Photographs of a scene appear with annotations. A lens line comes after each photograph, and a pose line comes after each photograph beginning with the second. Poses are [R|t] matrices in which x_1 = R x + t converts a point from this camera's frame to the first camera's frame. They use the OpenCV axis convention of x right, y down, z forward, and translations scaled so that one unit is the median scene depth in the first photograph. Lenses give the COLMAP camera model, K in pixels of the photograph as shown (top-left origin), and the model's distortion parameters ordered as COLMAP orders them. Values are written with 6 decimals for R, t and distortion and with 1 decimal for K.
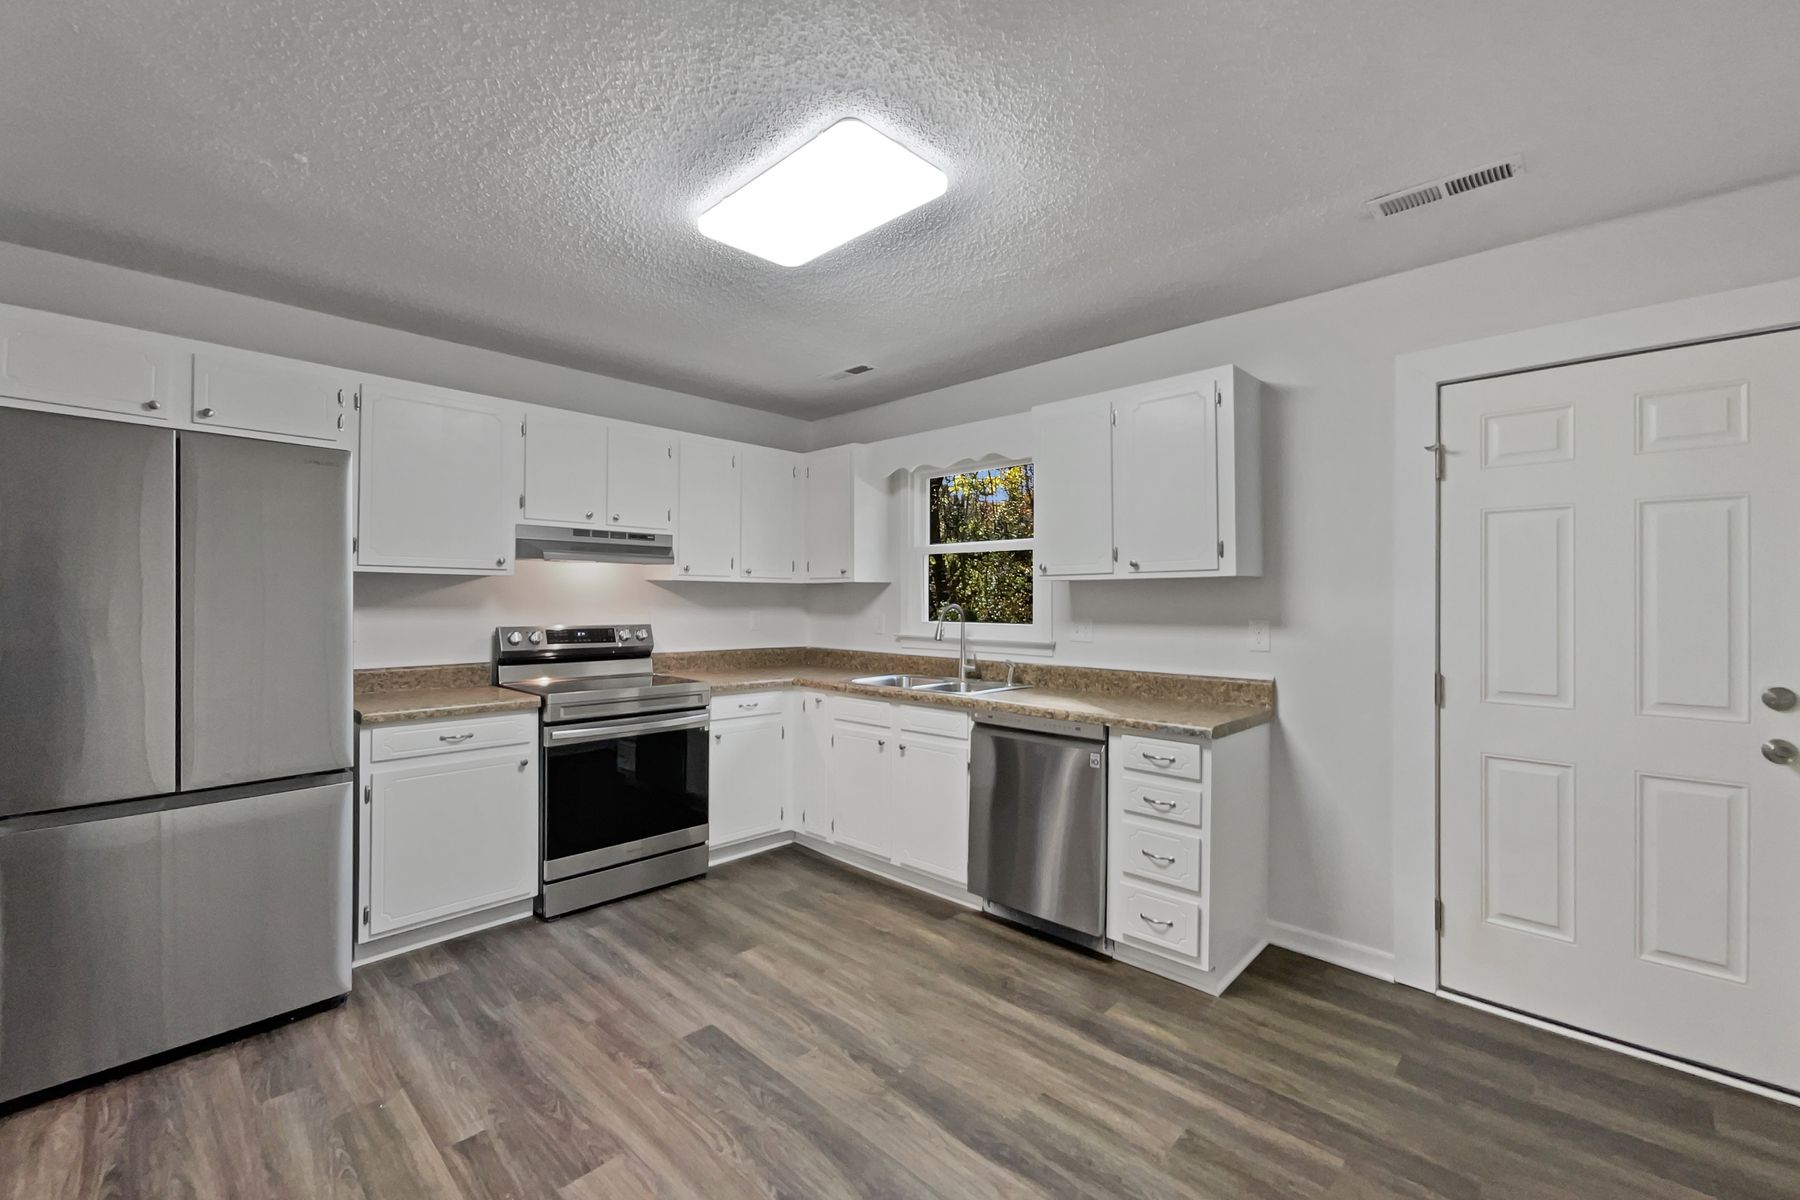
lens RADIAL K [[735.6, 0, 883.5], [0, 735.6, 596.0], [0, 0, 1]] dist [0.000854, 0.000231]
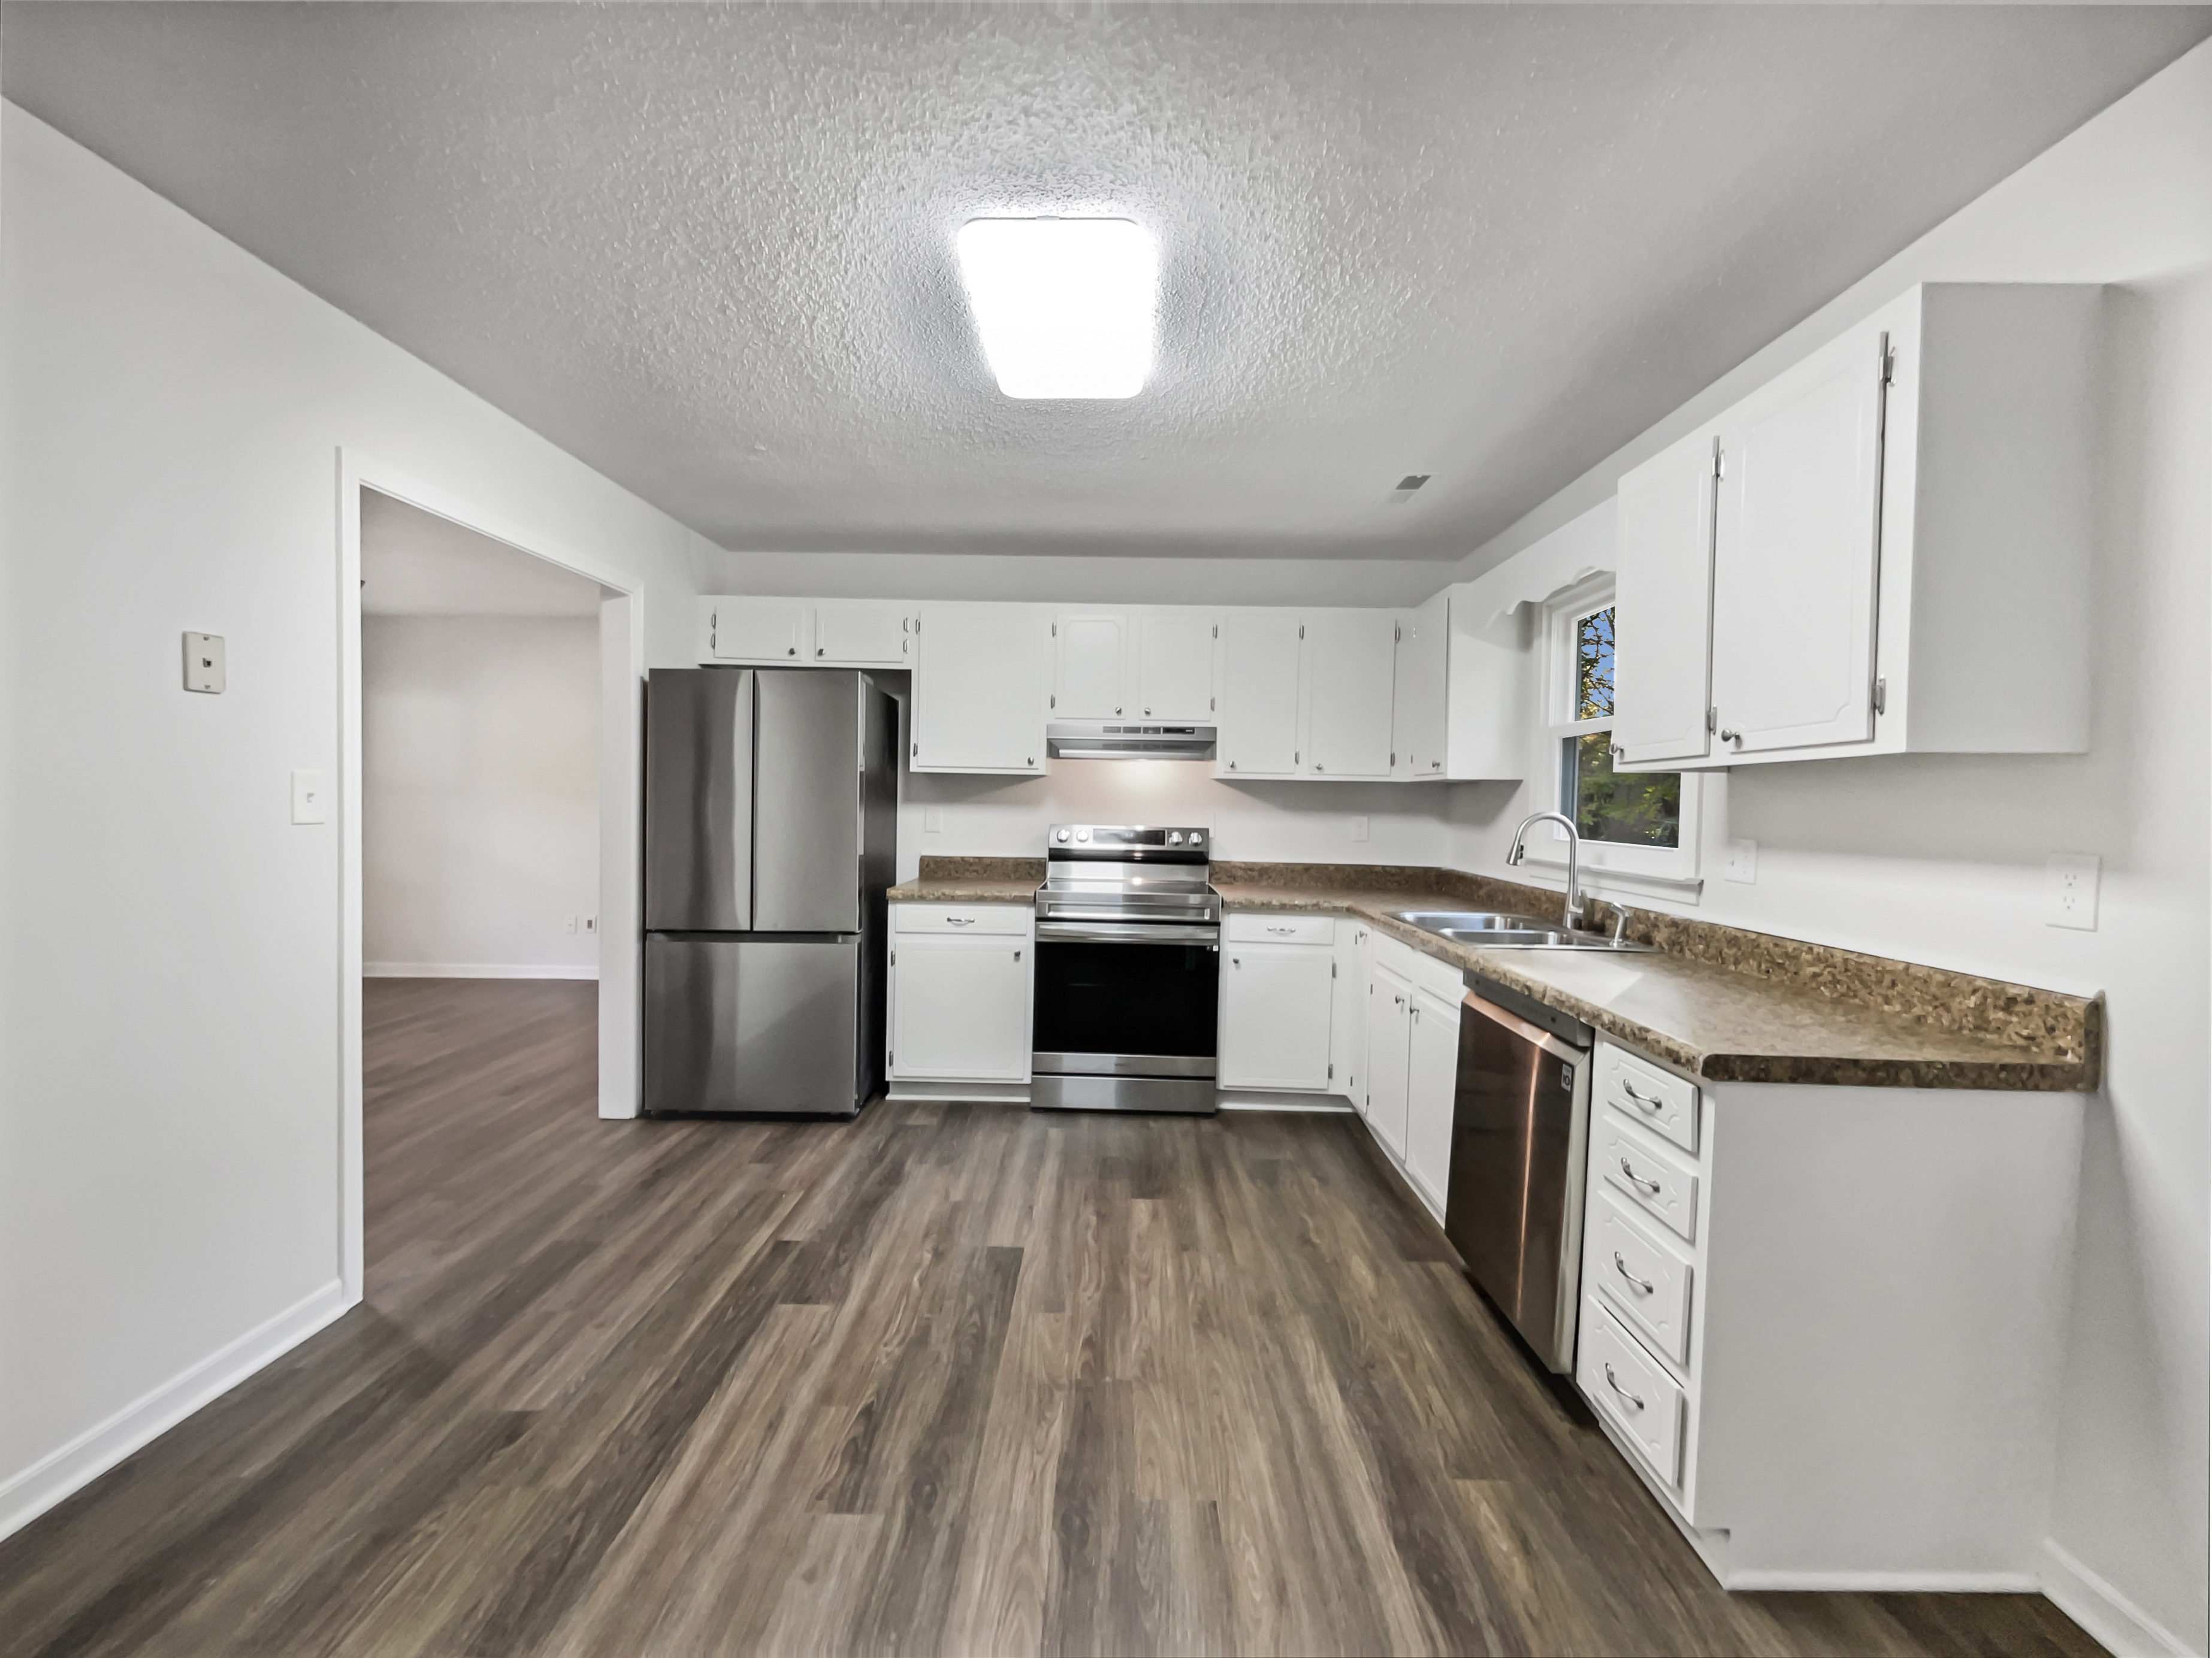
lens RADIAL K [[863.5, 0, 1106.0], [0, 863.5, 829.0], [0, 0, 1]] dist [0.002036, 0.000098]
pose [[0.699294, 0.032890, -0.714077, 0.460892], [-0.012269, 0.999346, 0.034015, 0.007257], [0.714728, -0.015026, 0.699241, 0.235198]]
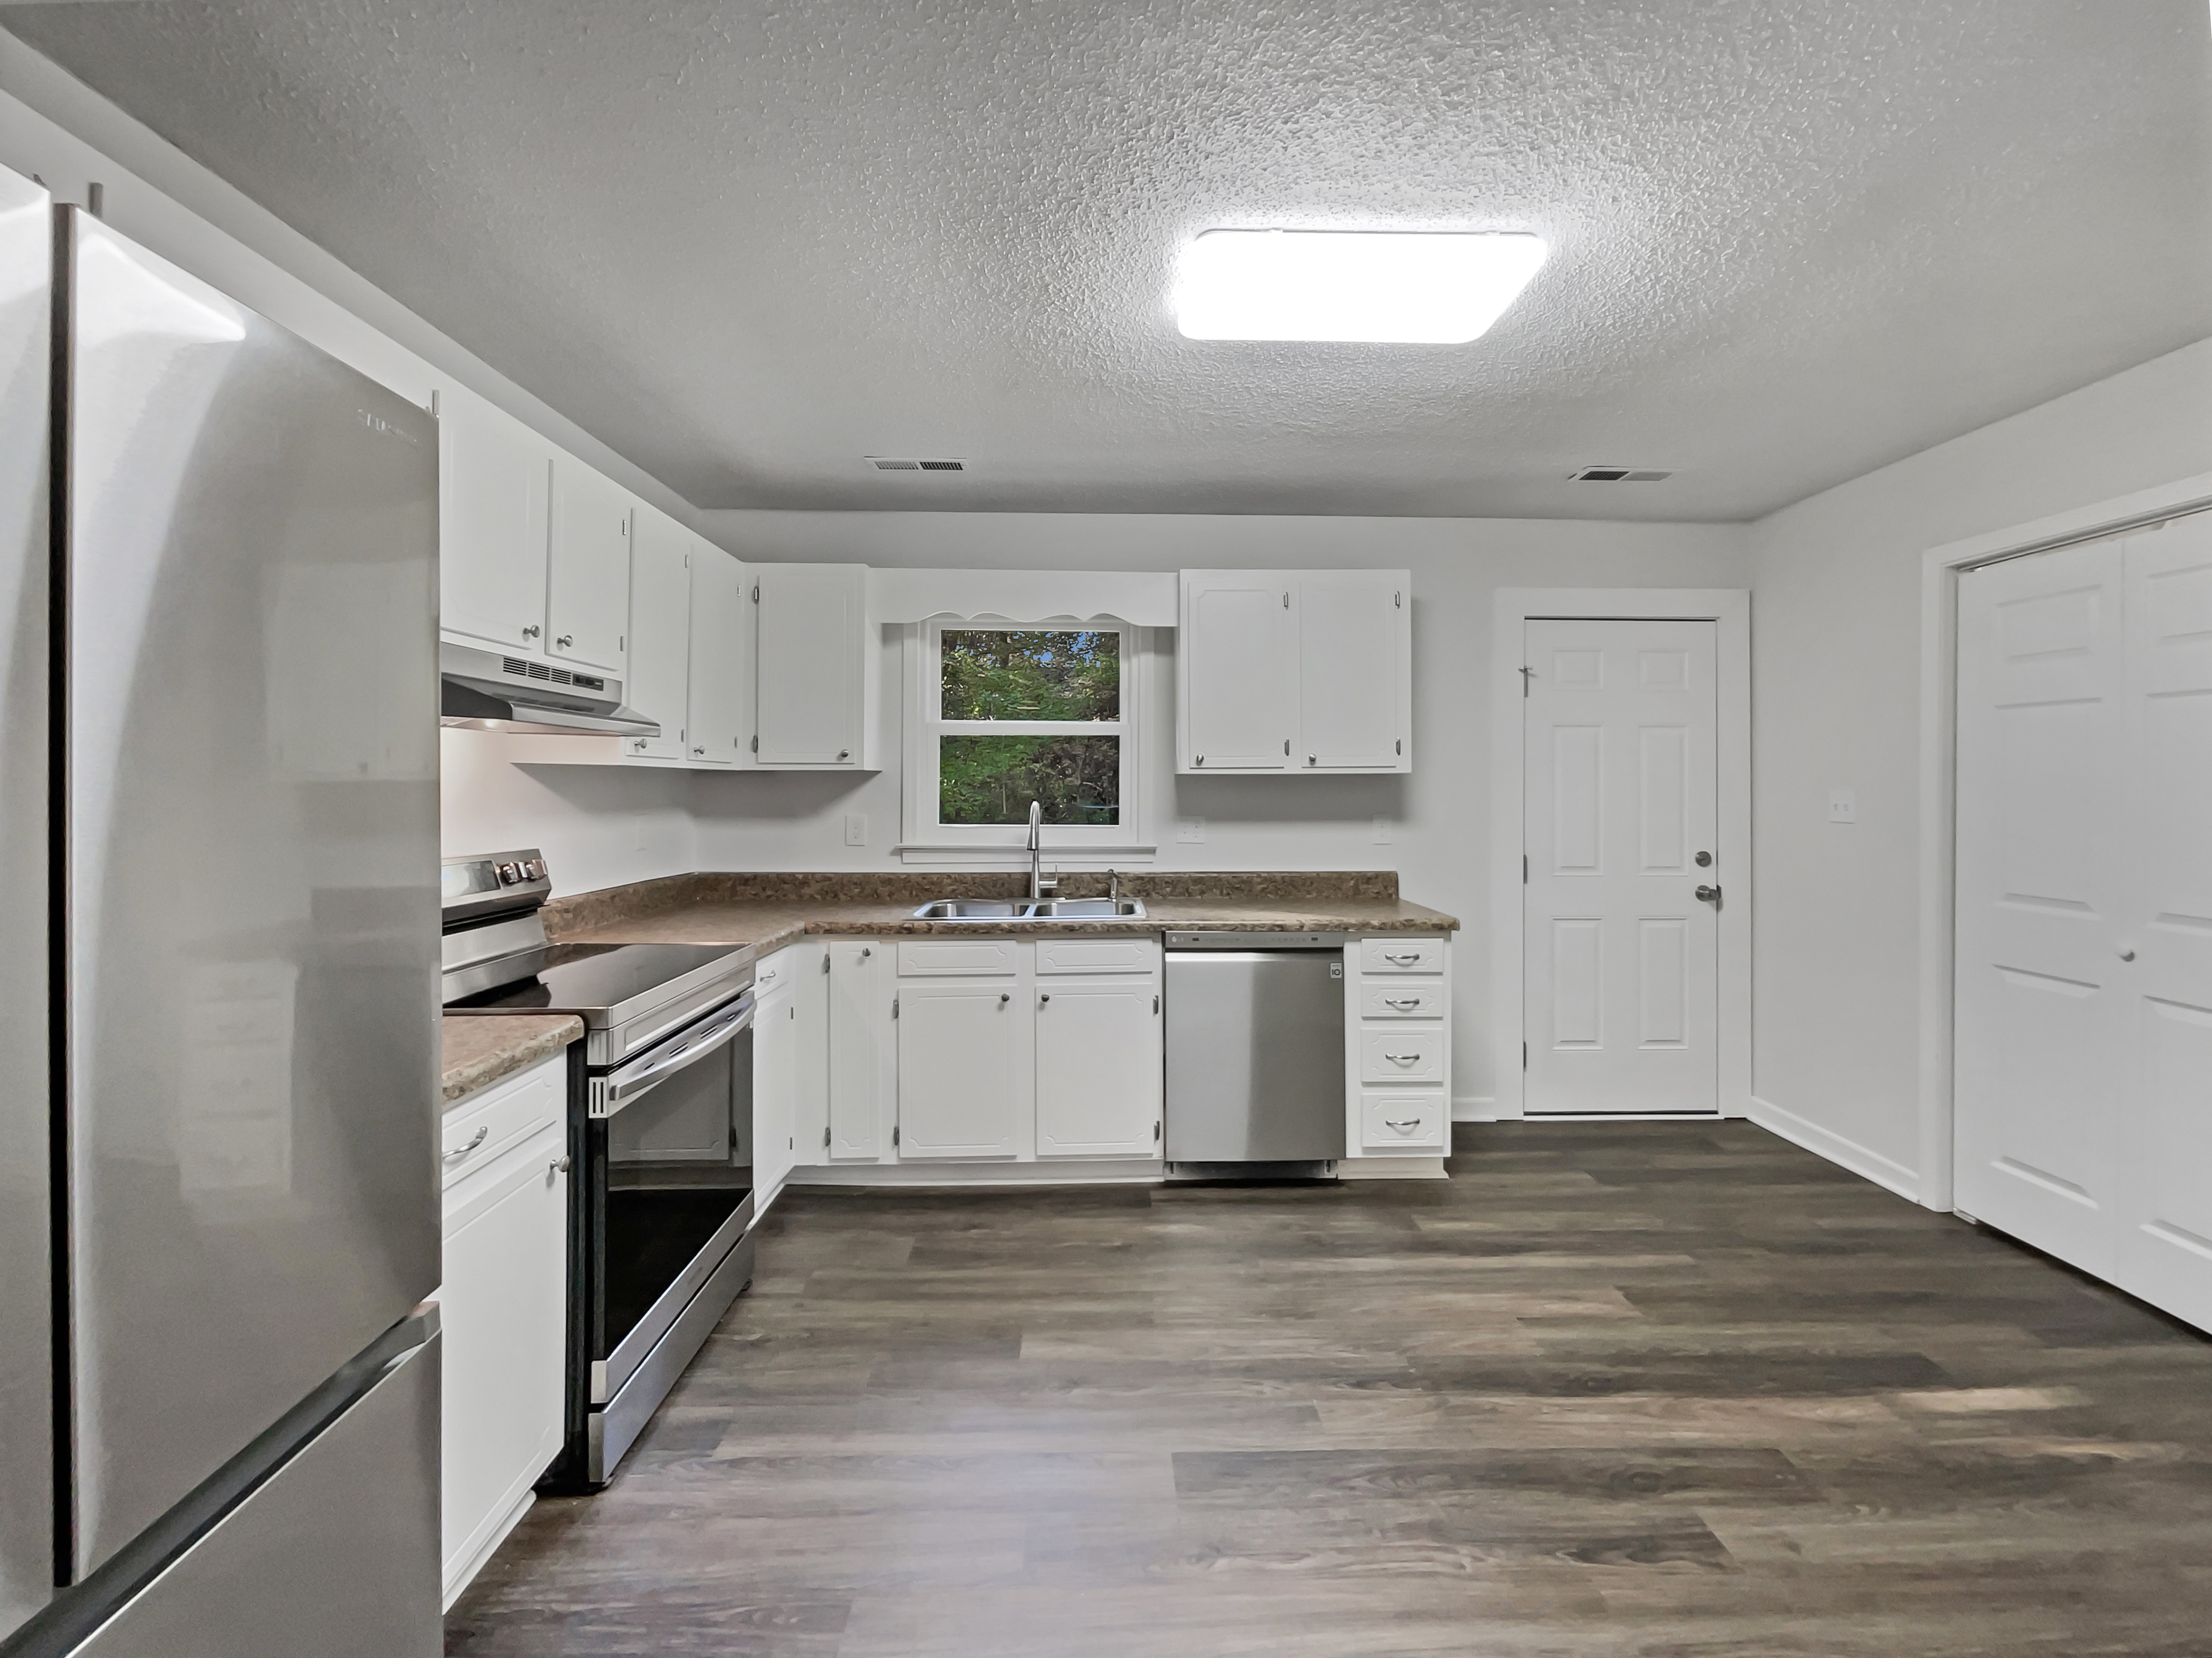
lens RADIAL K [[891.9, 0, 1119.6], [0, 891.9, 778.9], [0, 0, 1]] dist [-0.002207, 0.000025]
pose [[0.704963, 0.003663, 0.709235, -0.628097], [-0.001547, 0.999992, -0.003627, -0.012144], [-0.709242, 0.001460, 0.704963, 0.357608]]
